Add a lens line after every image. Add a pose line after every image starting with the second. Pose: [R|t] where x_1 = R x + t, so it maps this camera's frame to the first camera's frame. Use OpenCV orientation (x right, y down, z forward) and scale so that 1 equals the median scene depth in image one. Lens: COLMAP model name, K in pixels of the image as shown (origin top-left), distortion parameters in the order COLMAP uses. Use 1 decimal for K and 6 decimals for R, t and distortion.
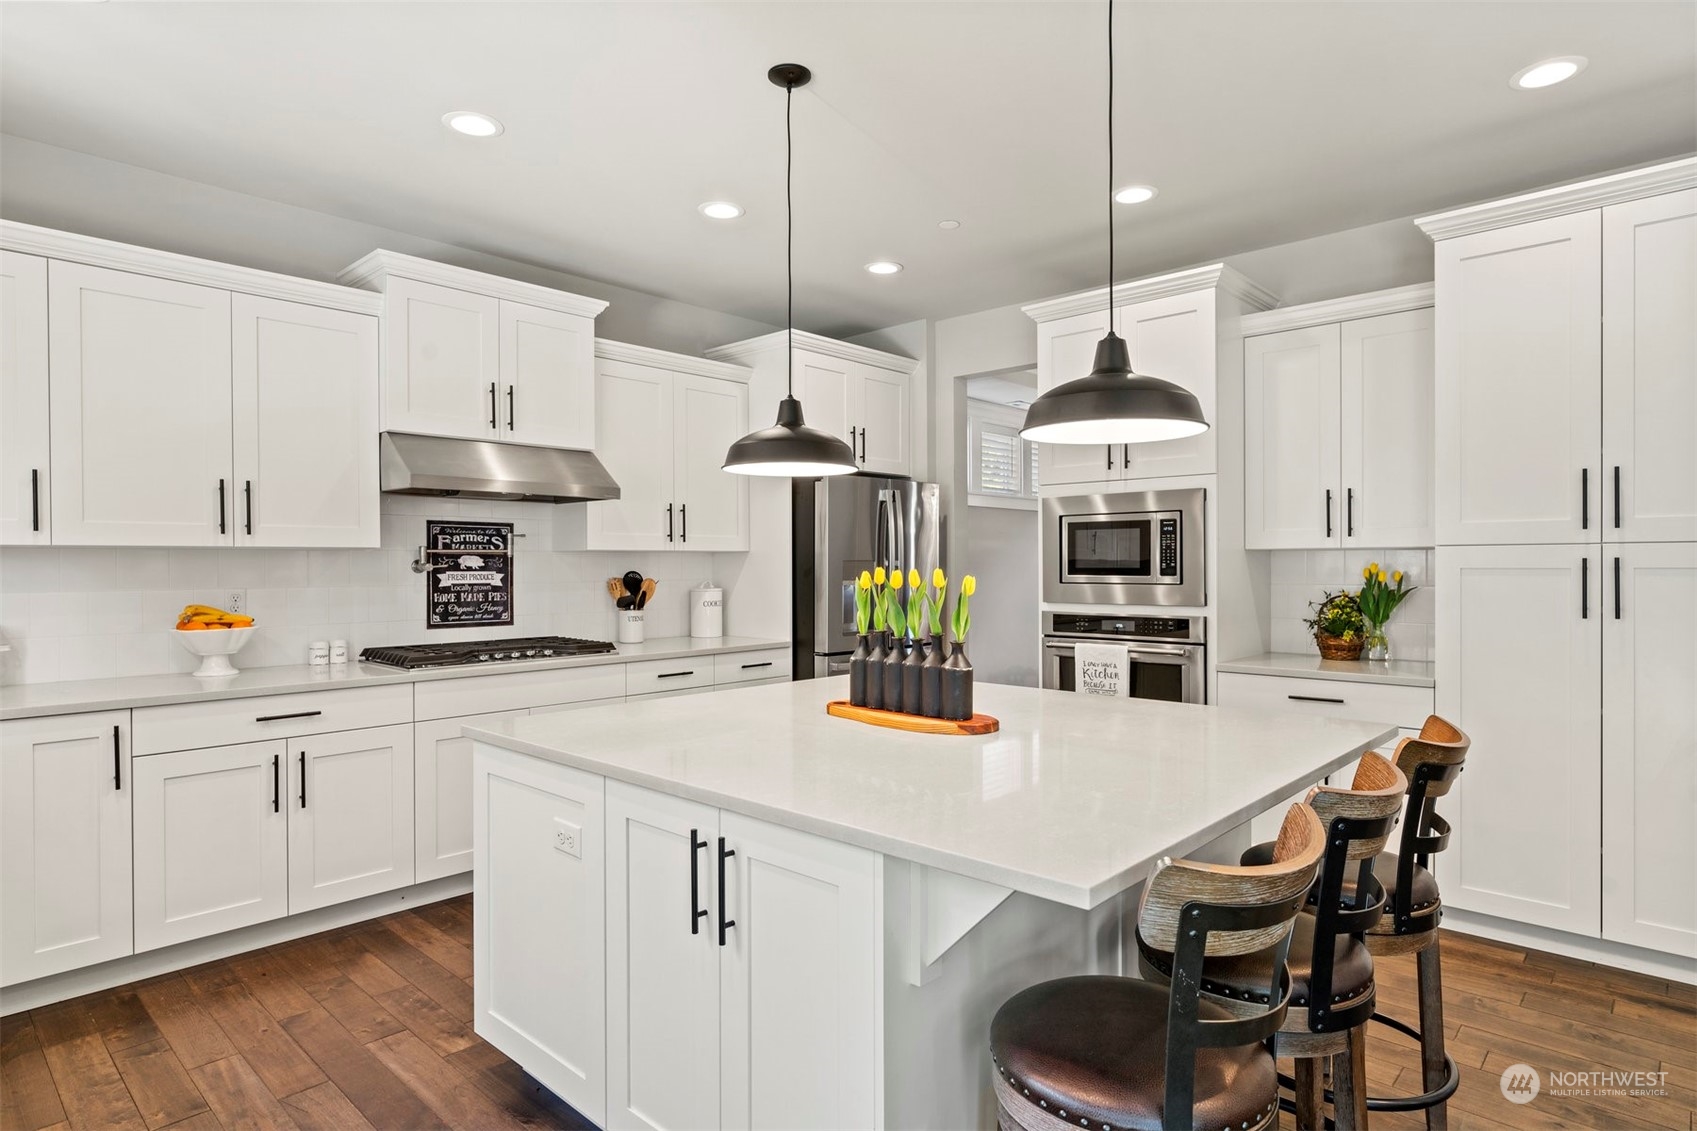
lens RADIAL K [[919.7, 0, 848.5], [0, 919.7, 565.5], [0, 0, 1]] dist [0.041210, 0.000030]
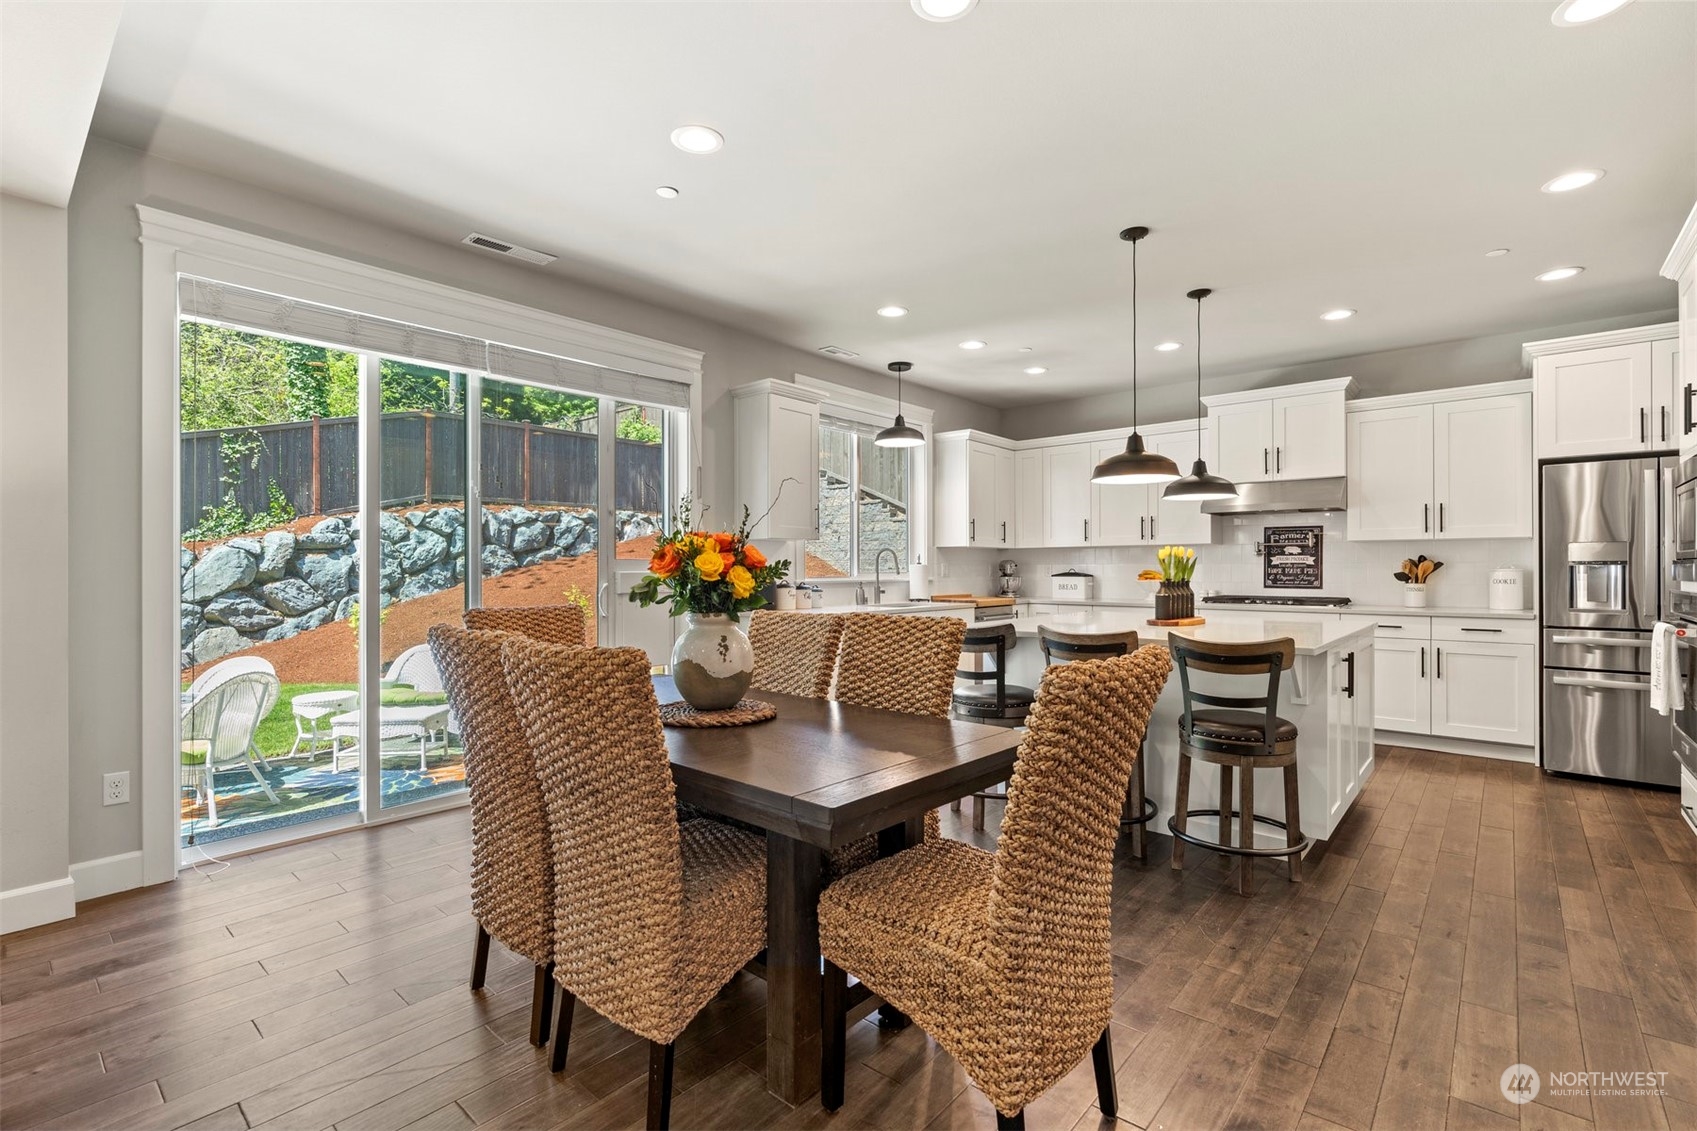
lens RADIAL K [[770.1, 0, 848.5], [0, 770.1, 565.5], [0, 0, 1]] dist [-0.002902, -0.000261]
pose [[0.043340, 0.001049, -0.999060, 0.971646], [0.002744, 0.999996, 0.001169, 0.020692], [0.999057, -0.002792, 0.043337, 0.130588]]
